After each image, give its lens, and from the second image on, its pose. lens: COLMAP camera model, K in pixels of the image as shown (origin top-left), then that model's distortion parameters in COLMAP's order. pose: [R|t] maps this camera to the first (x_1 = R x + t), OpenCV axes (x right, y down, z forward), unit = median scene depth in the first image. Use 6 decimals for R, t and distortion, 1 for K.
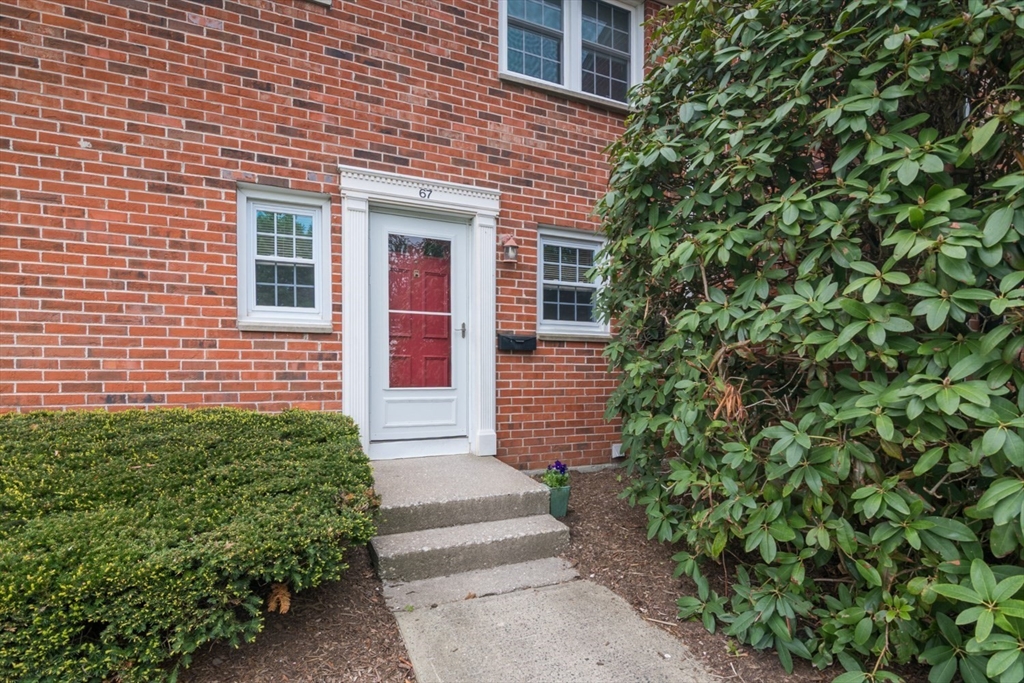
lens RADIAL K [[503.2, 0, 512.3], [0, 503.2, 384.1], [0, 0, 1]] dist [-0.010958, -0.003080]
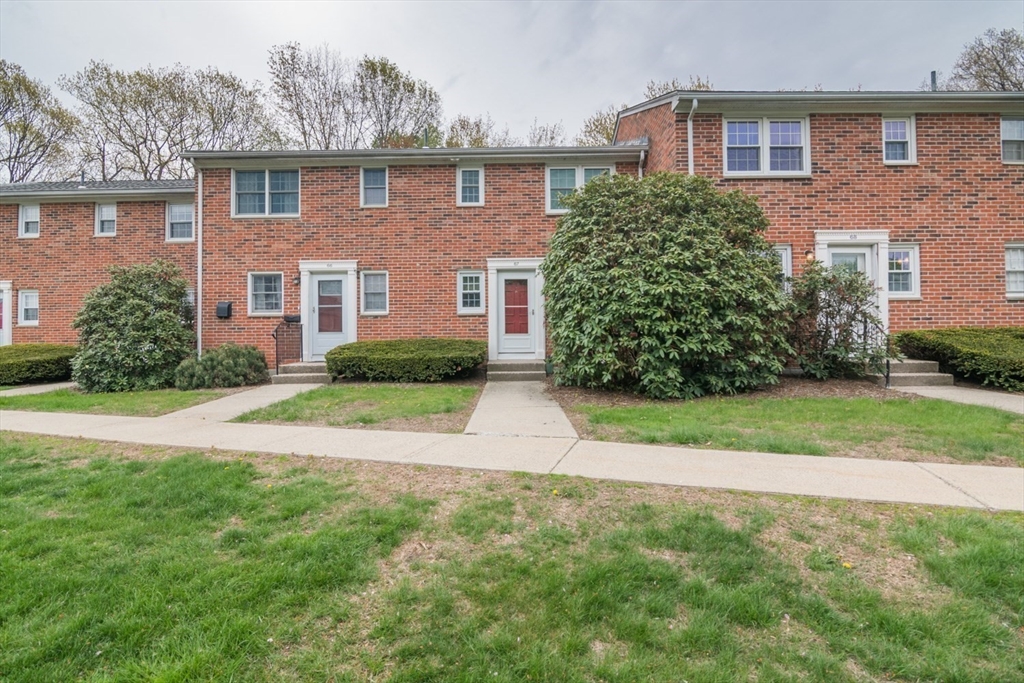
lens RADIAL K [[503.2, 0, 511.8], [0, 503.2, 346.0], [0, 0, 1]] dist [-0.010958, -0.003080]
pose [[0.904727, -0.020987, -0.425474, 1.022274], [0.000400, 0.998827, -0.048418, 0.219643], [0.425991, 0.043635, 0.903674, -1.573394]]
